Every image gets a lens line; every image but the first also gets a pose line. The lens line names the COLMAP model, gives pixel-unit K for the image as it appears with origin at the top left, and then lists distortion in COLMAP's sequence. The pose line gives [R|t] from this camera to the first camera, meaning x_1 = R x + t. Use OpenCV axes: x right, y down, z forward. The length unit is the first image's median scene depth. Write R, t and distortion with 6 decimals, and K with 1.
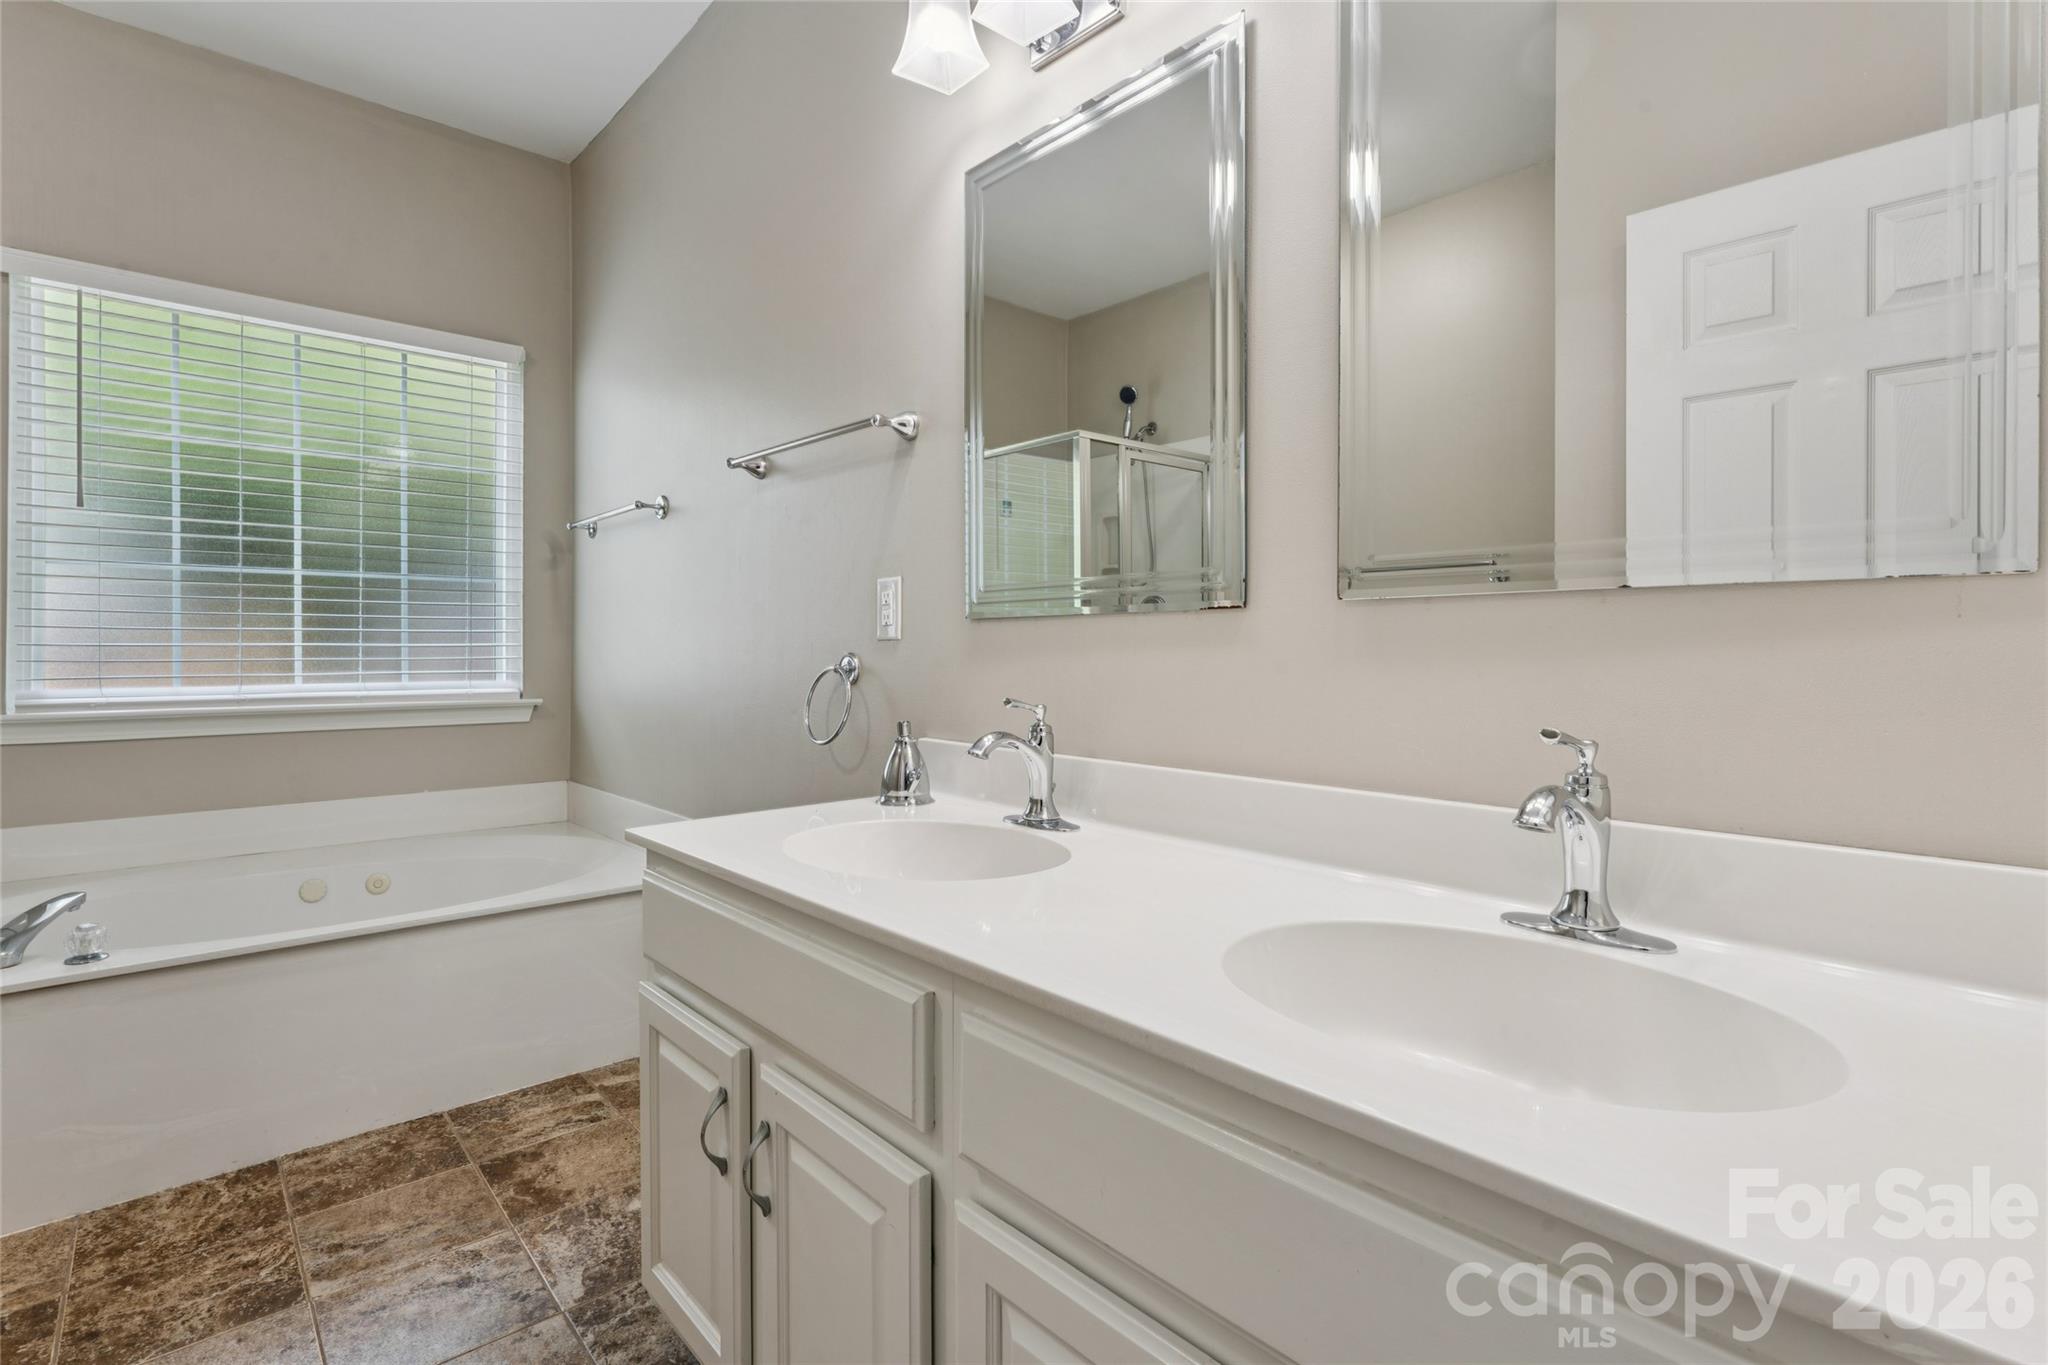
lens RADIAL K [[950.6, 0, 1022.8], [0, 950.6, 654.8], [0, 0, 1]] dist [0.000581, -0.000745]
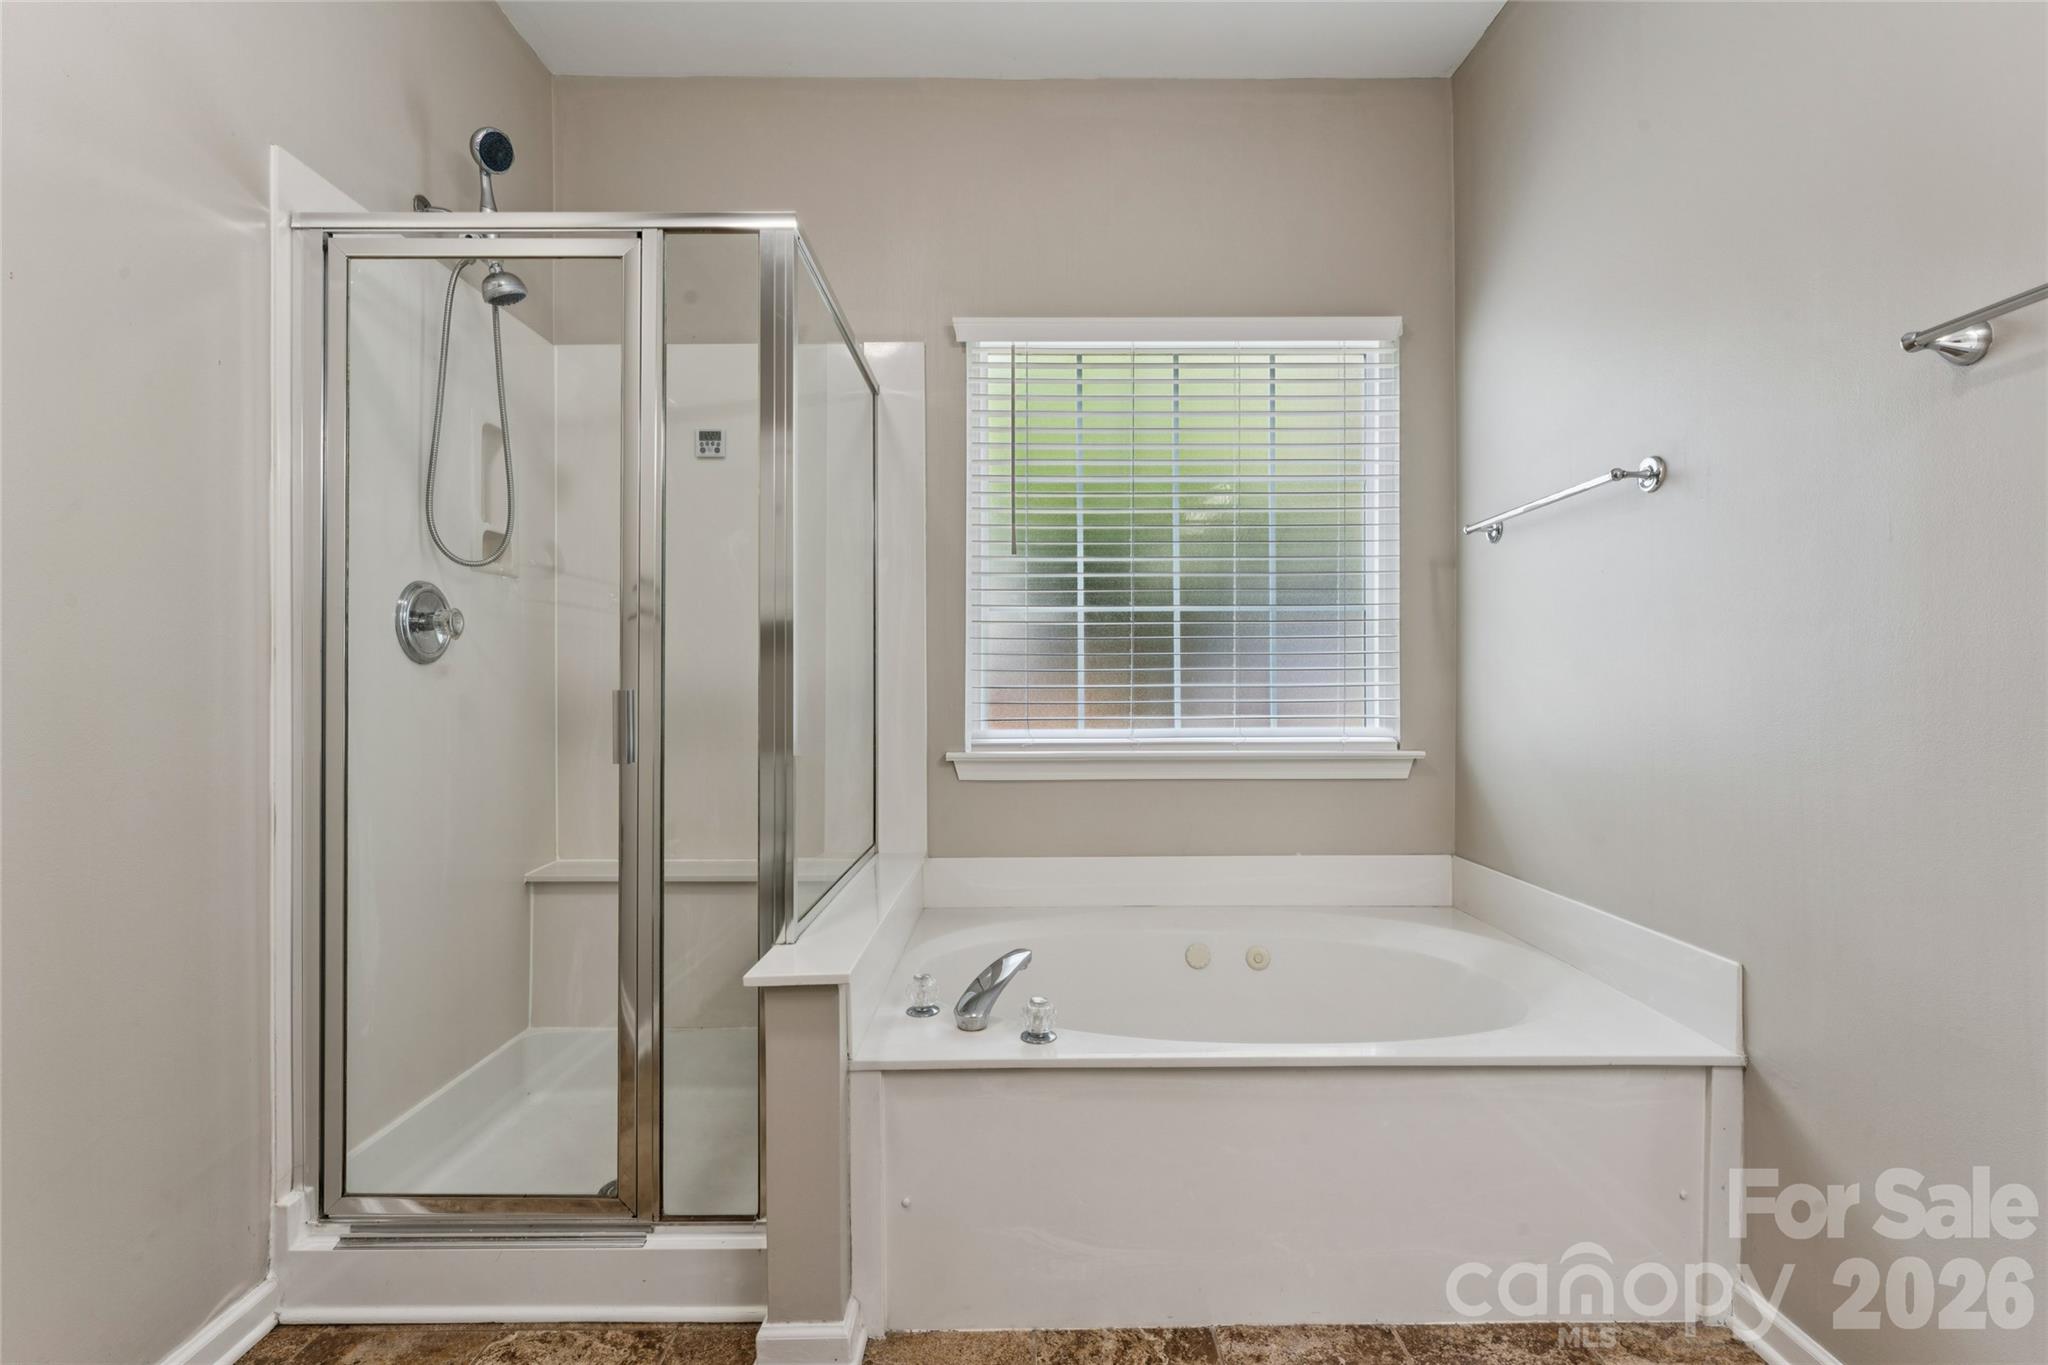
lens RADIAL K [[950.6, 0, 1024.3], [0, 950.6, 685.0], [0, 0, 1]] dist [0.000581, -0.000745]
pose [[0.741765, -0.007415, -0.670619, -0.250560], [0.002424, 0.999962, -0.008375, -0.003853], [0.670656, 0.004587, 0.741755, 0.207214]]
